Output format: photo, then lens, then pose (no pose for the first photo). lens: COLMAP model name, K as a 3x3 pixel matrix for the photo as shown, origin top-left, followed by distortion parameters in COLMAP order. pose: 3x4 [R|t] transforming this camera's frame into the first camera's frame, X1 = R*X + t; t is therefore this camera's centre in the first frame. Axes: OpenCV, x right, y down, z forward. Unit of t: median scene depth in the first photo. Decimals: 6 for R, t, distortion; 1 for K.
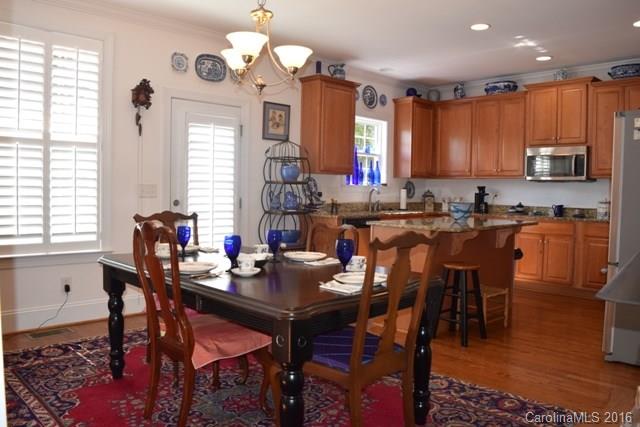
lens RADIAL K [[506.8, 0, 319.0], [0, 506.8, 204.7], [0, 0, 1]] dist [-0.081644, 0.006391]
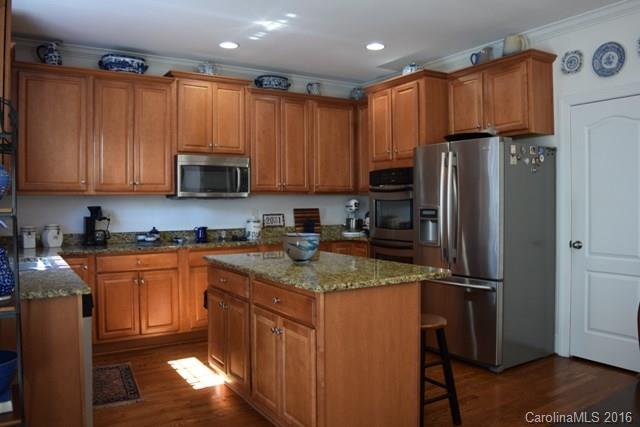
lens RADIAL K [[506.8, 0, 319.0], [0, 506.8, 204.7], [0, 0, 1]] dist [-0.081644, 0.006391]
pose [[0.208843, -0.029961, 0.977490, -0.275646], [0.037501, 0.999041, 0.022609, -0.045920], [-0.977230, 0.031935, 0.209767, 0.616953]]
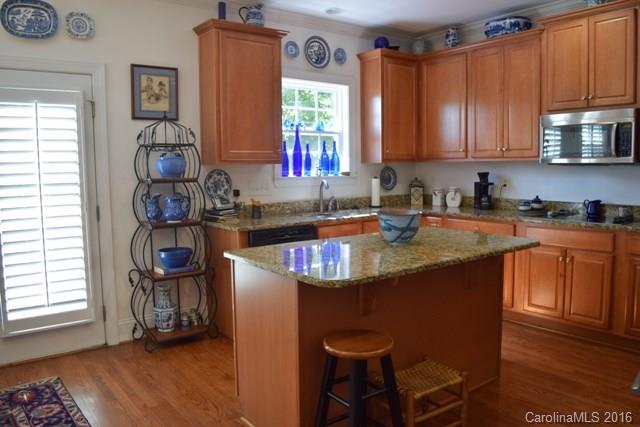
lens RADIAL K [[506.8, 0, 319.0], [0, 506.8, 204.7], [0, 0, 1]] dist [-0.081644, 0.006391]
pose [[0.992564, -0.021263, -0.119850, 0.192325], [0.026852, 0.998616, 0.045213, -0.031551], [0.118723, -0.048095, 0.991762, 0.297424]]
